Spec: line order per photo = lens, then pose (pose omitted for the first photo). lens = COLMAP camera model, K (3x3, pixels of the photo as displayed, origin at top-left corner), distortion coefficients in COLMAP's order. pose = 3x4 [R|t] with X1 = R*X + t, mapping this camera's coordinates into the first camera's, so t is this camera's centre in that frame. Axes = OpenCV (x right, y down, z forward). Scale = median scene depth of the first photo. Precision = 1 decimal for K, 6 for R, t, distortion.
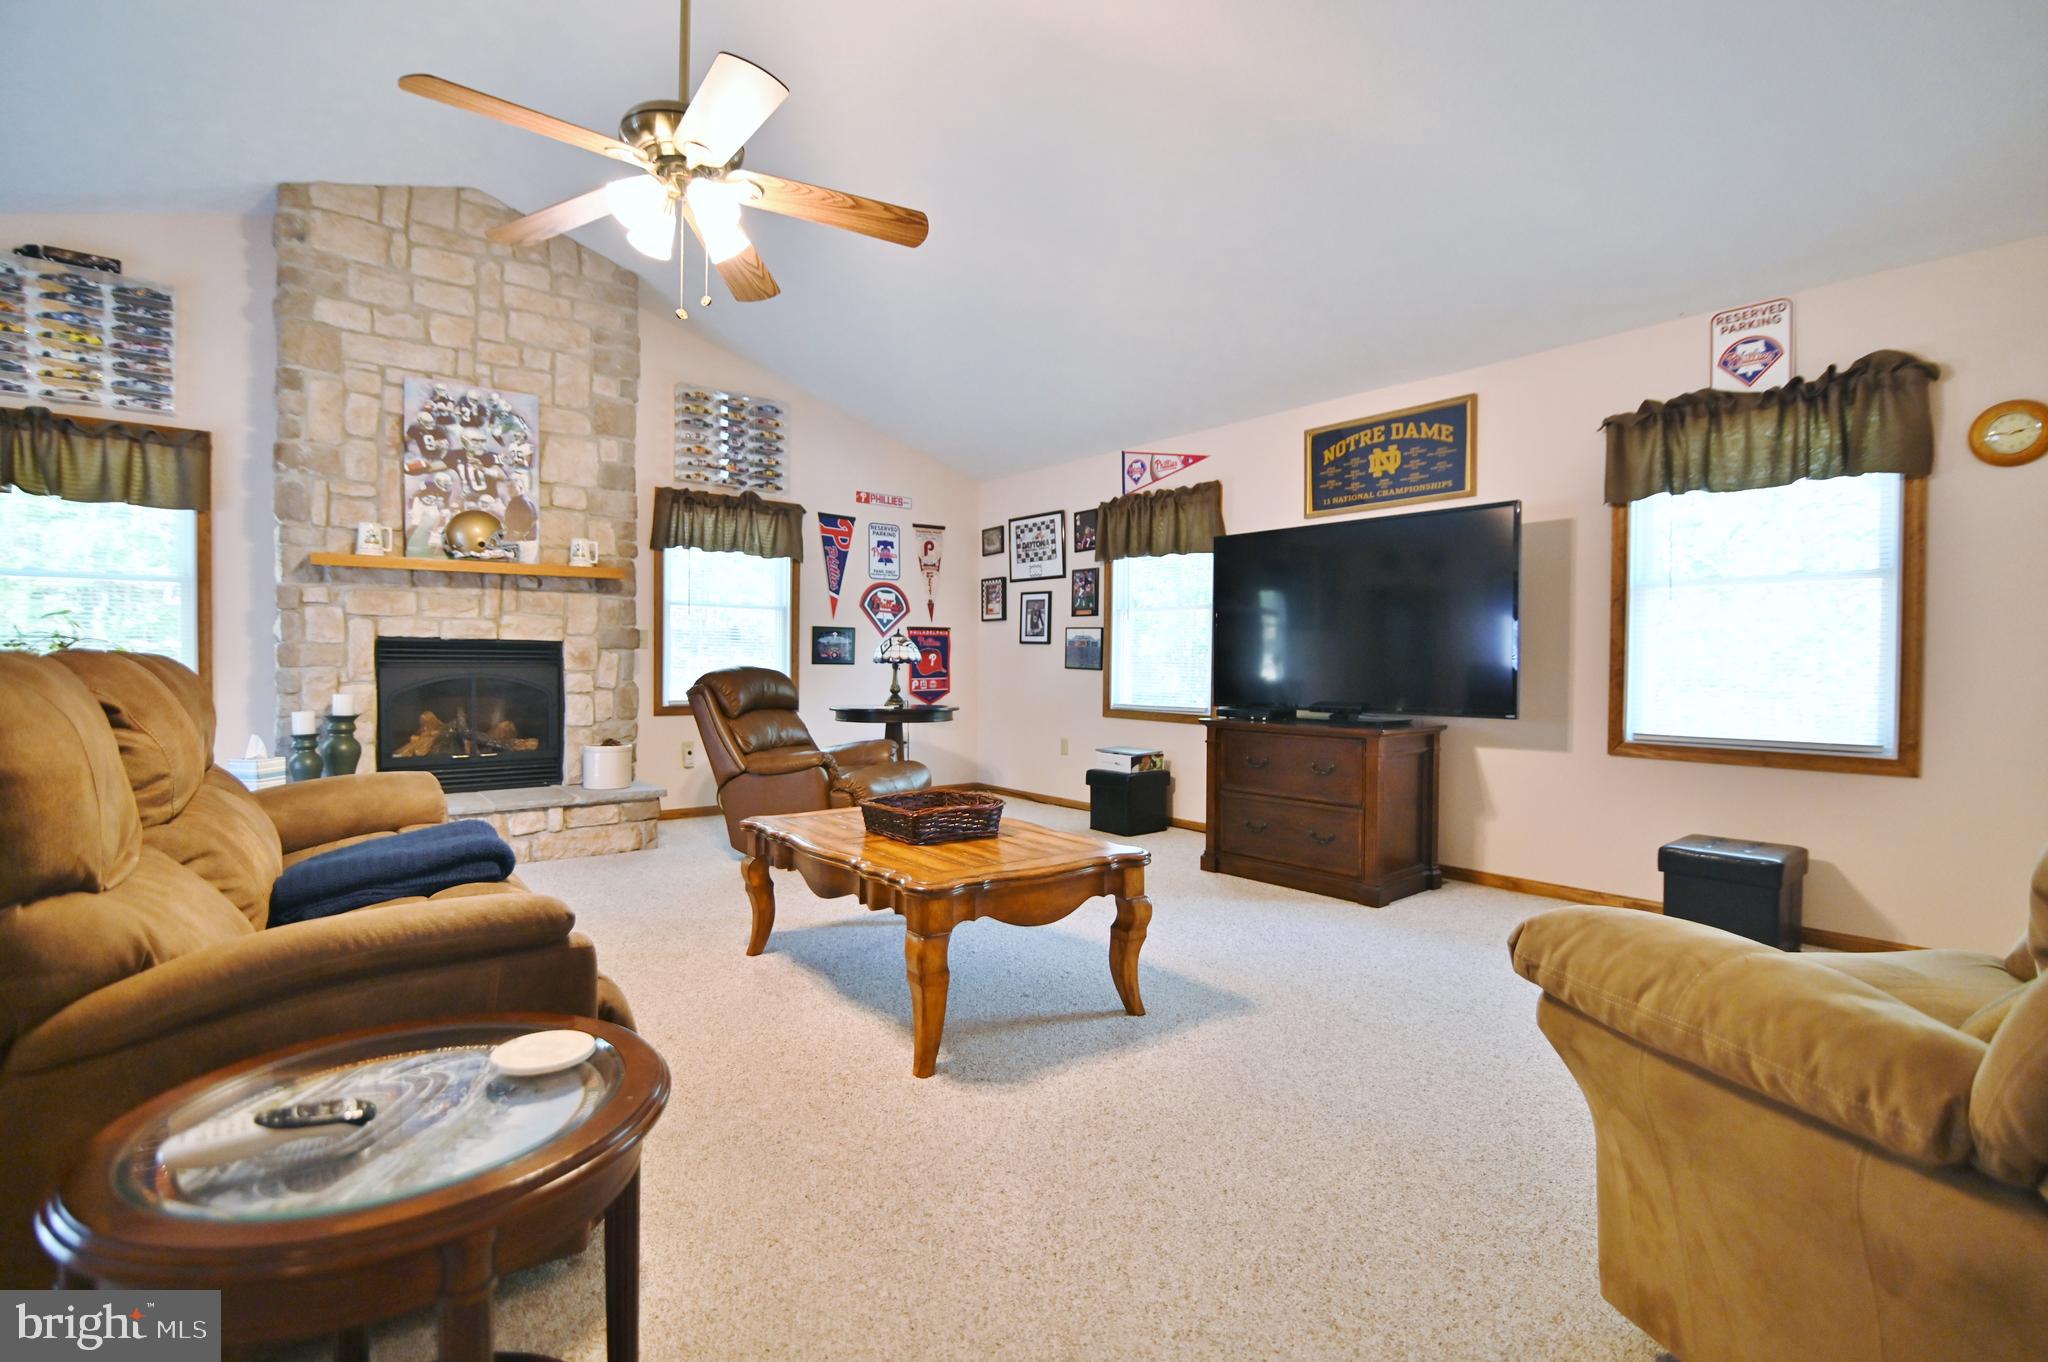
lens RADIAL K [[936.9, 0, 1031.1], [0, 936.9, 680.0], [0, 0, 1]] dist [-0.021847, 0.000773]
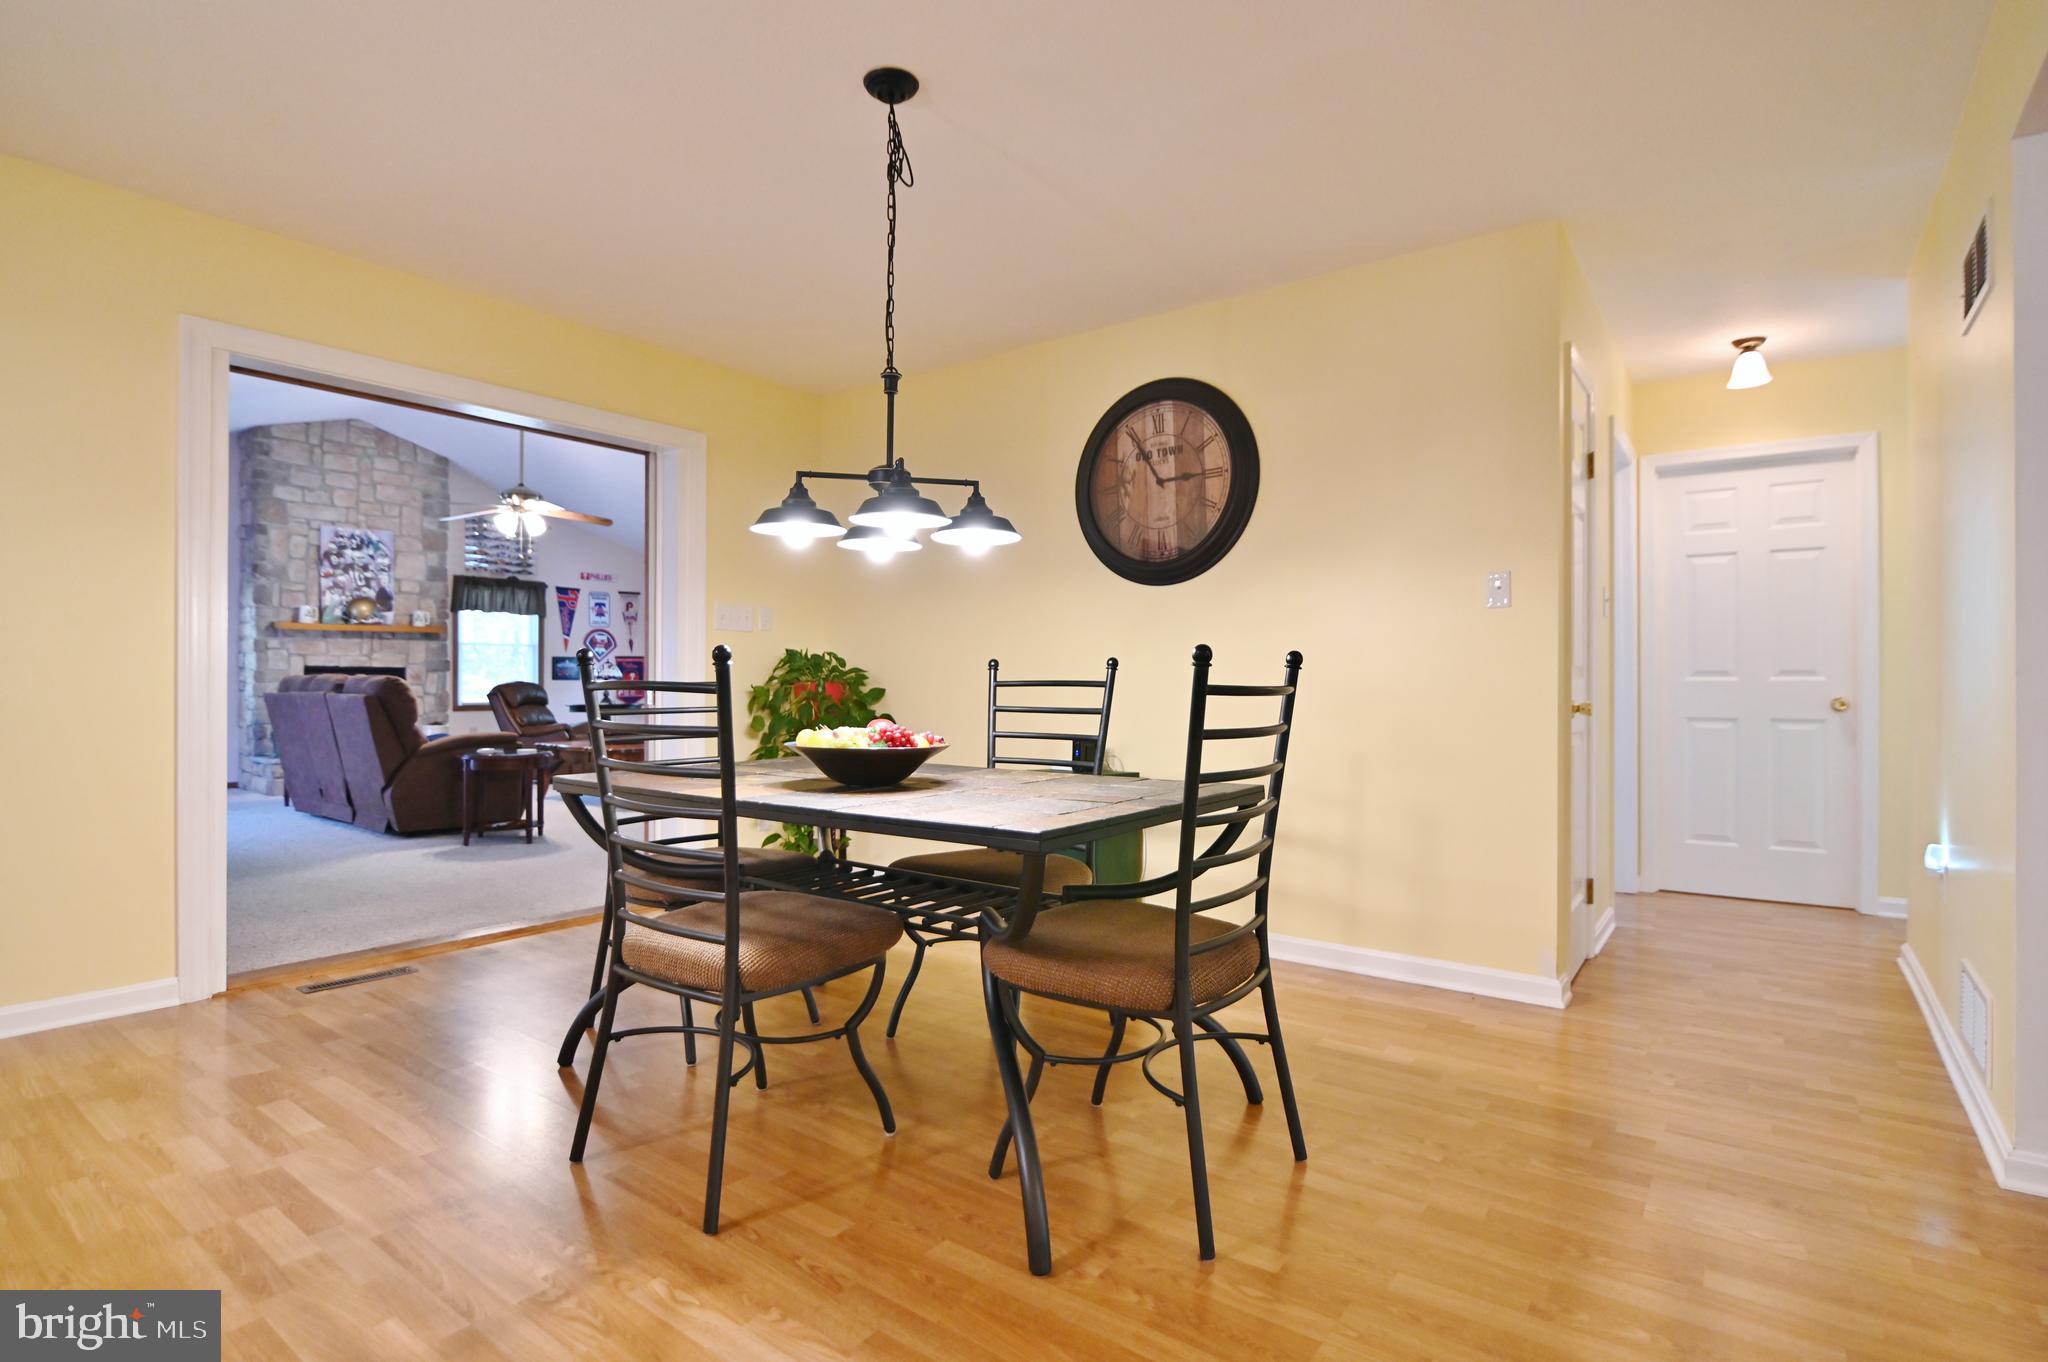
lens RADIAL K [[1021.5, 0, 1017.9], [0, 1021.5, 681.4], [0, 0, 1]] dist [-0.011003, -0.000783]
pose [[0.973950, -0.007163, 0.226648, 0.210541], [0.011088, 0.999810, -0.016048, 0.031407], [-0.226490, 0.018143, 0.973845, -1.253595]]
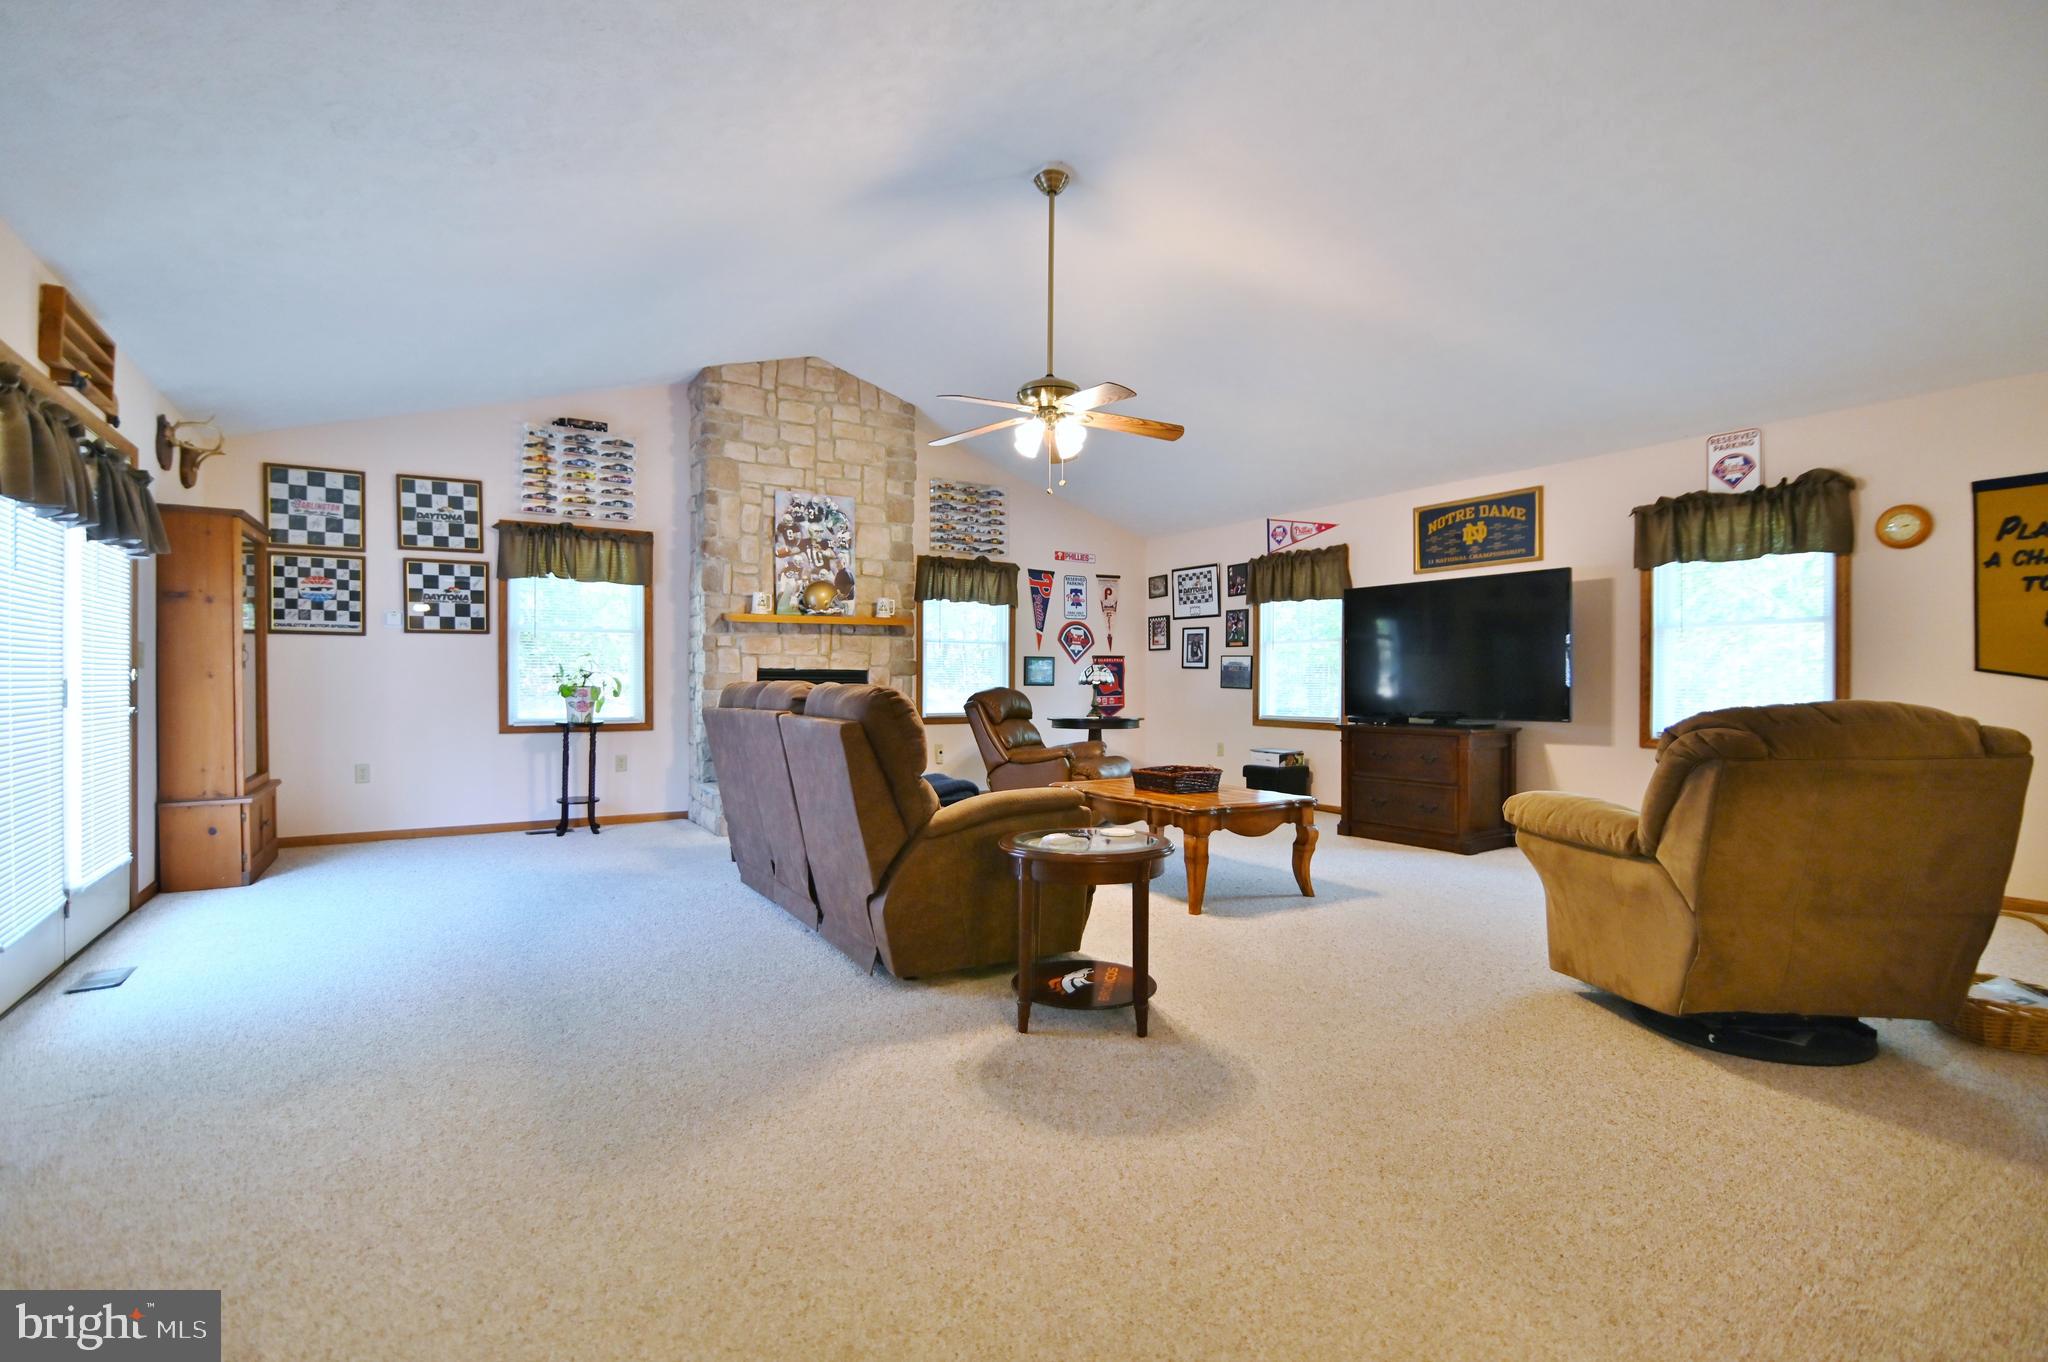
lens RADIAL K [[936.9, 0, 1031.6], [0, 936.9, 687.8], [0, 0, 1]] dist [-0.021847, 0.000773]
pose [[0.993936, -0.005389, -0.109825, -0.112070], [0.004036, 0.999913, -0.012545, 0.003676], [0.109883, 0.012025, 0.993872, -0.410141]]
